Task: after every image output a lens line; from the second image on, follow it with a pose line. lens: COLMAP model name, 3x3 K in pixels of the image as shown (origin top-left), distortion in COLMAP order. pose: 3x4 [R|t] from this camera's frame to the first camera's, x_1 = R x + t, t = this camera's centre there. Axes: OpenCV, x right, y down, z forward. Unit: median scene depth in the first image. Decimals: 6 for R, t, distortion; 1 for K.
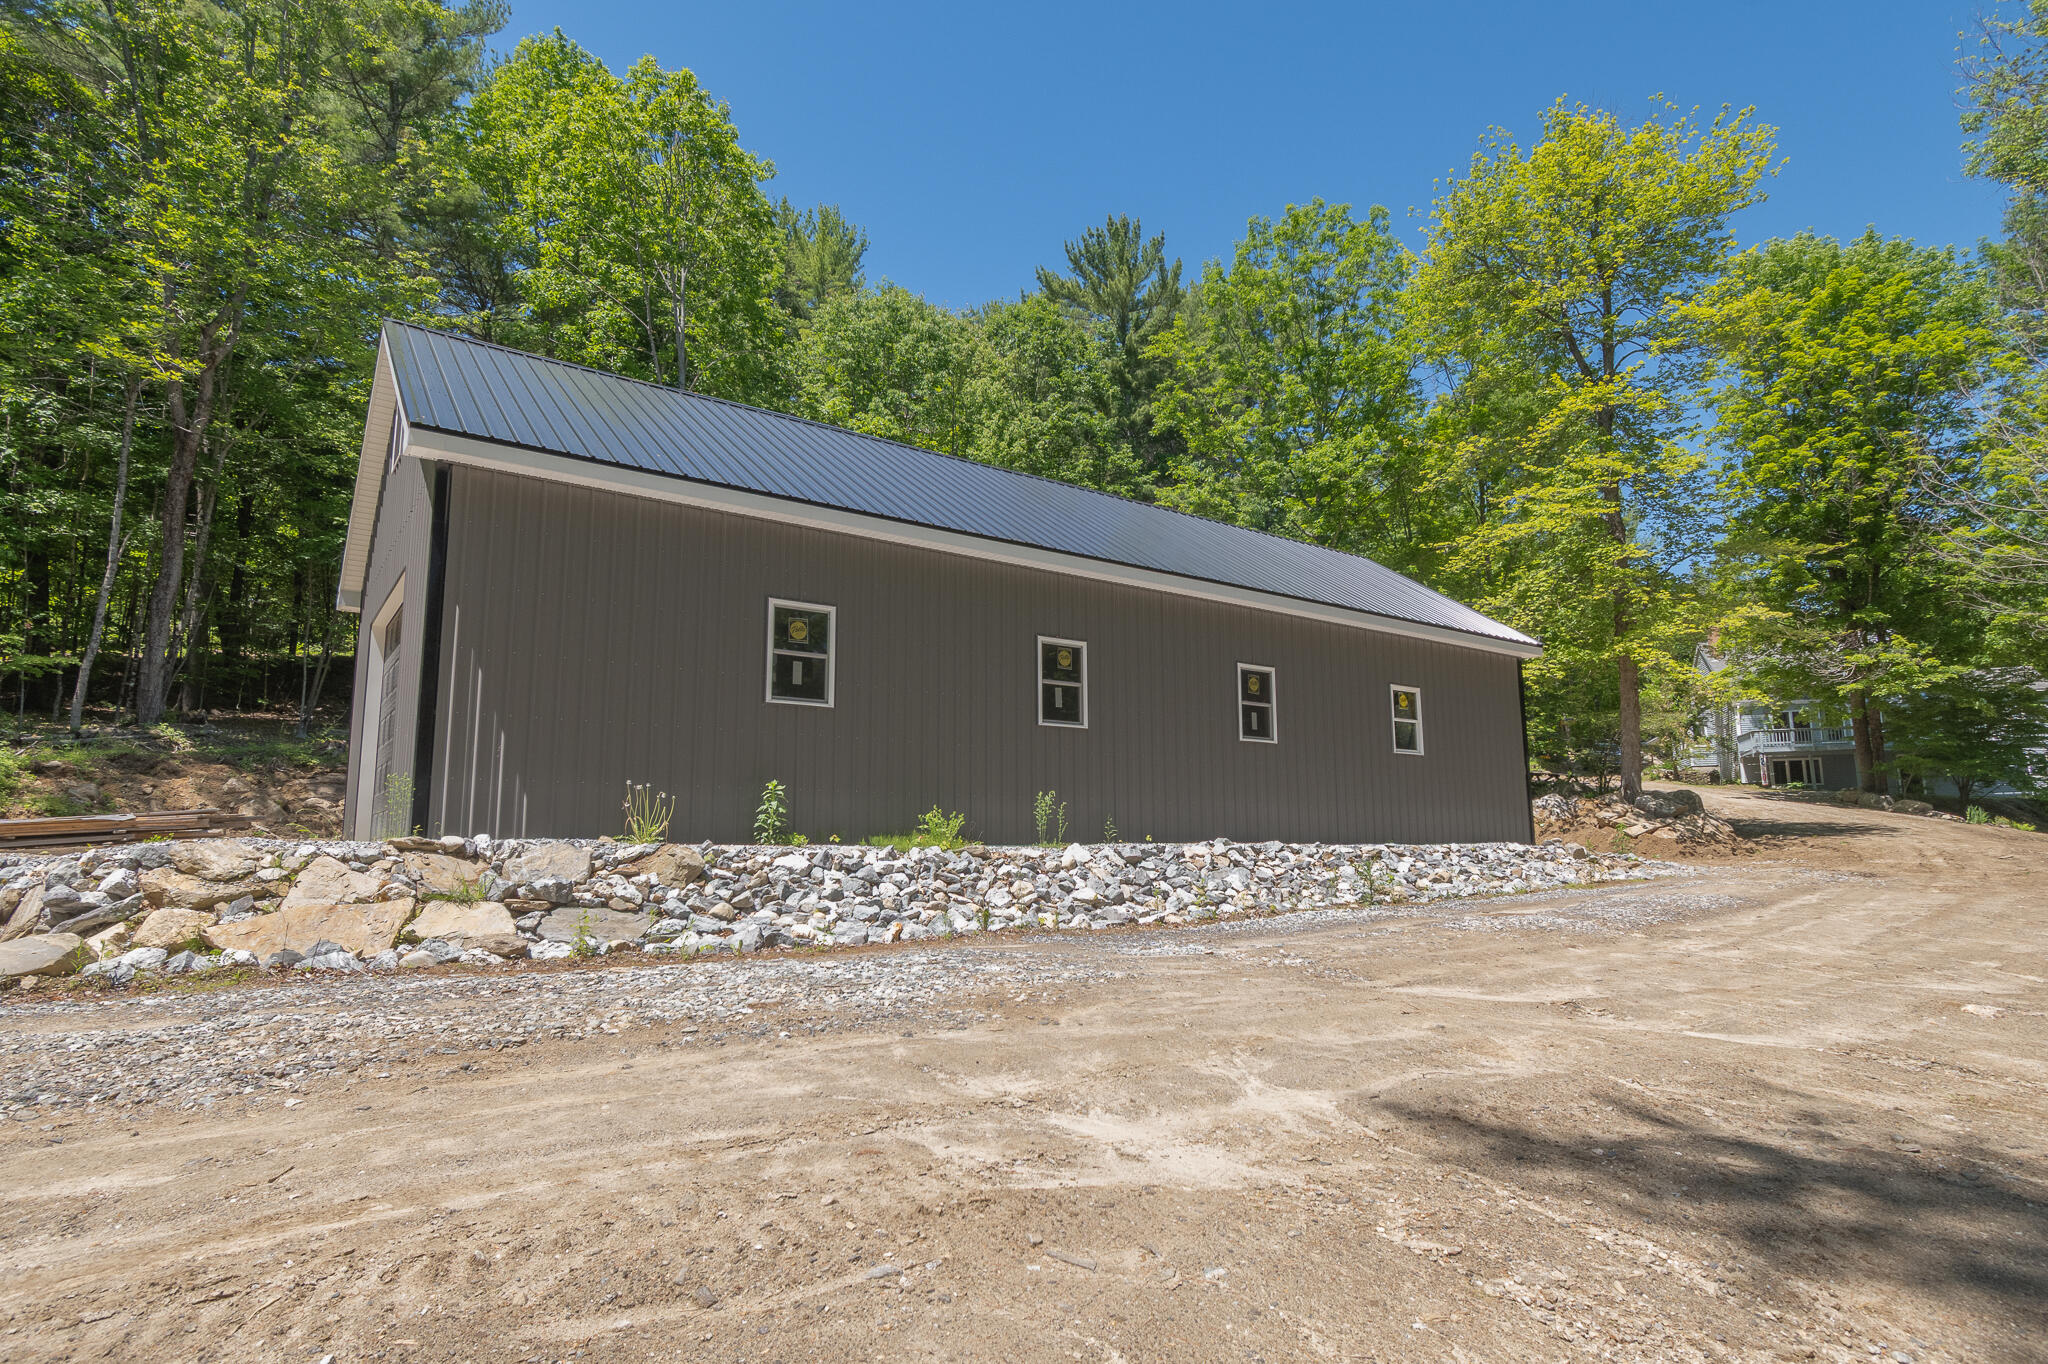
lens RADIAL K [[1112.9, 0, 1023.6], [0, 1112.9, 722.6], [0, 0, 1]] dist [-0.000416, -0.000892]
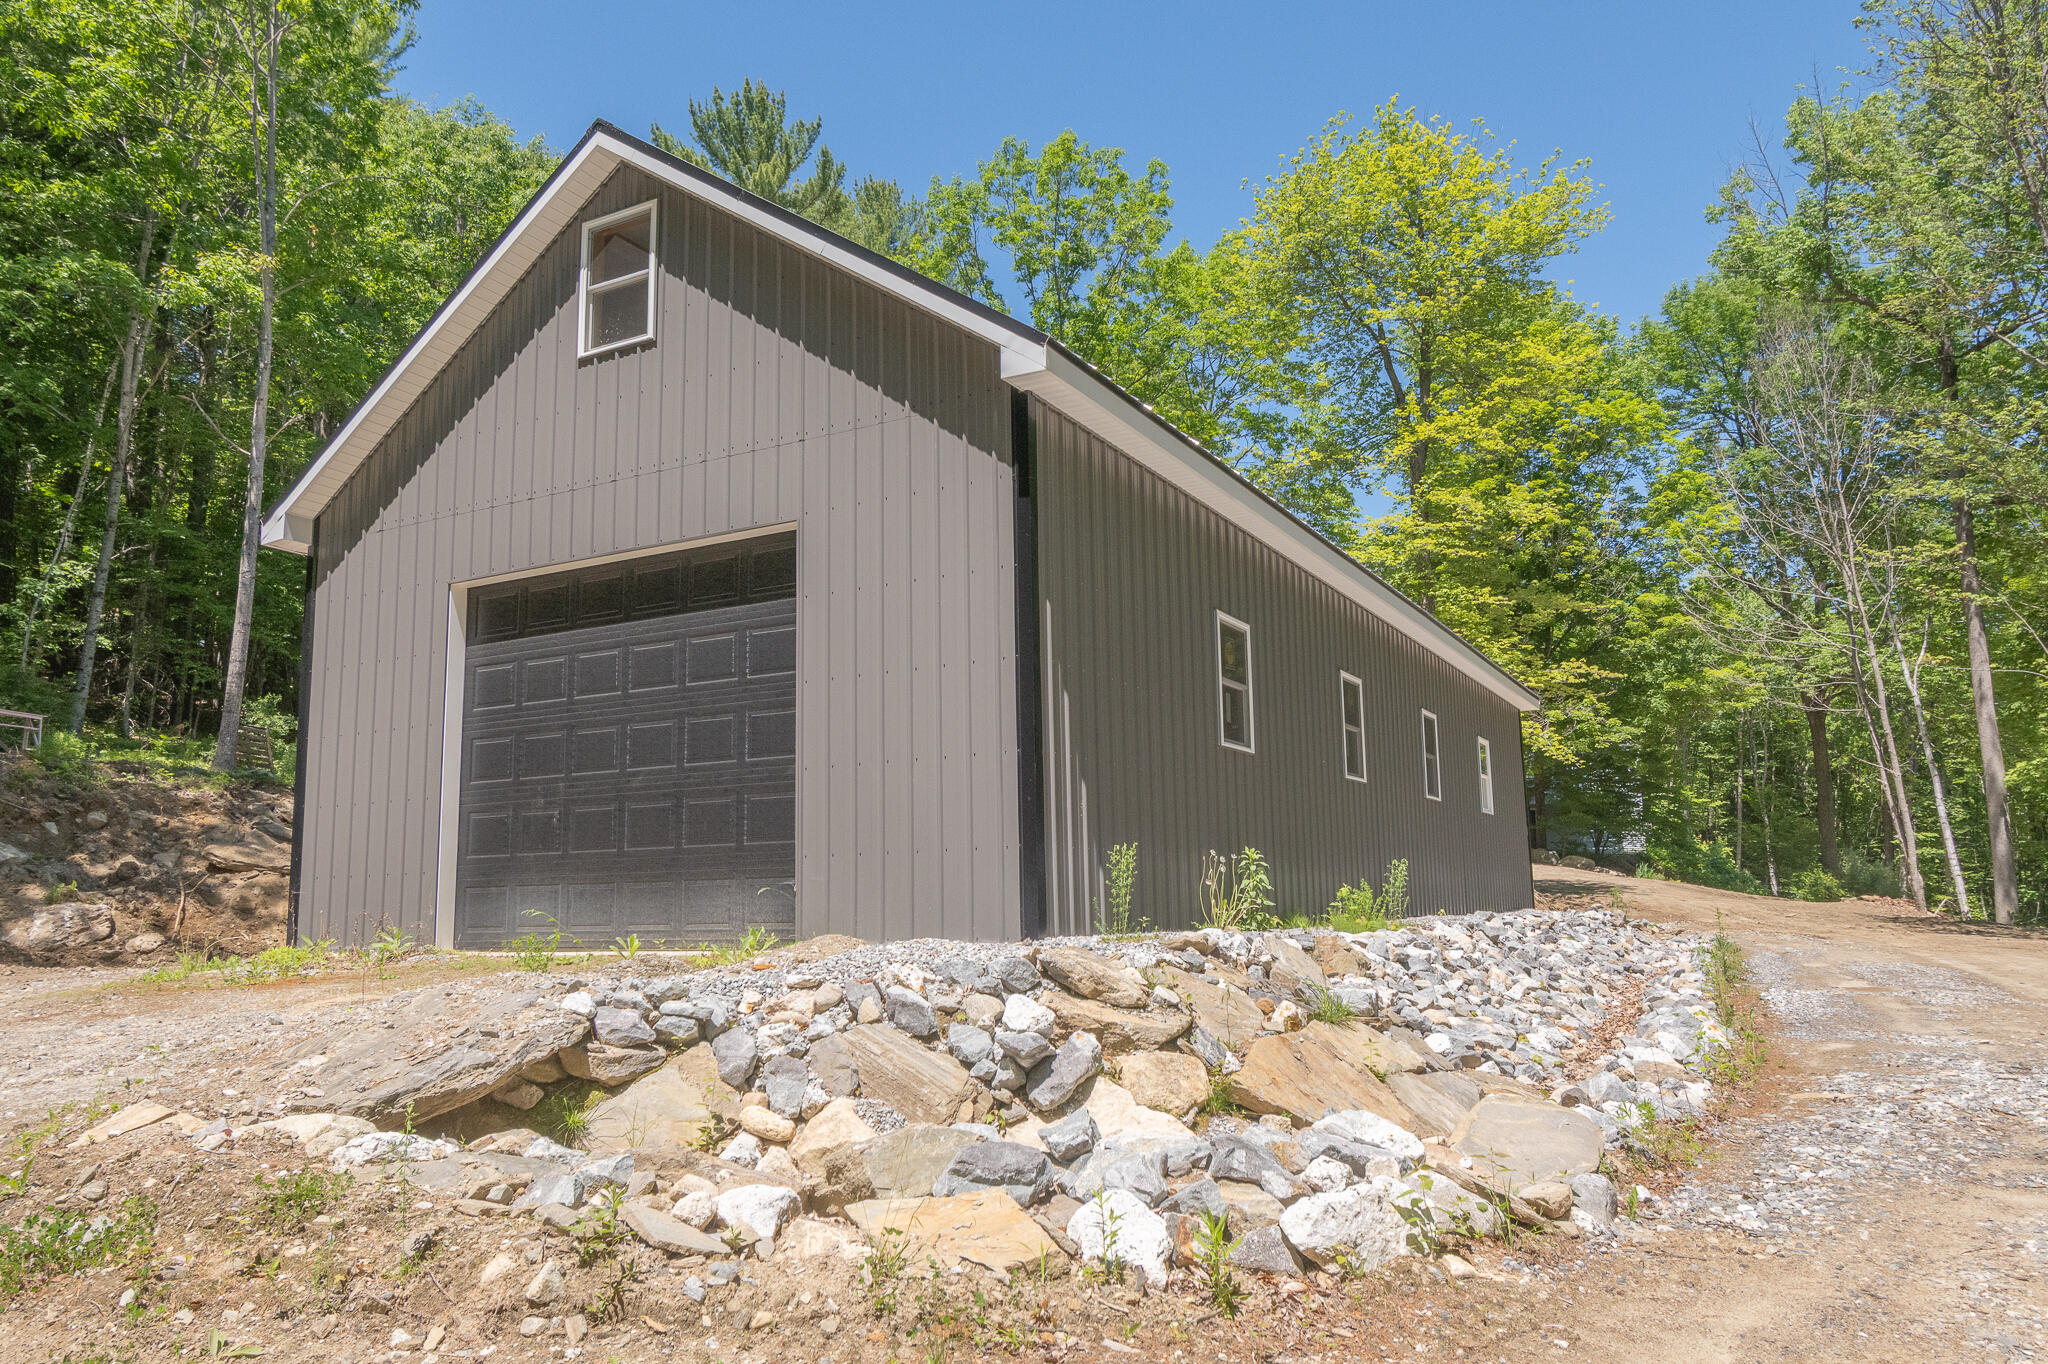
lens RADIAL K [[1427.8, 0, 1022.5], [0, 1427.8, 723.6], [0, 0, 1]] dist [0.001687, 0.000862]
pose [[0.904242, 0.048839, 0.424219, -0.227045], [-0.044184, 0.998807, -0.020810, -0.001846], [-0.424729, 0.000074, 0.905321, 0.045921]]
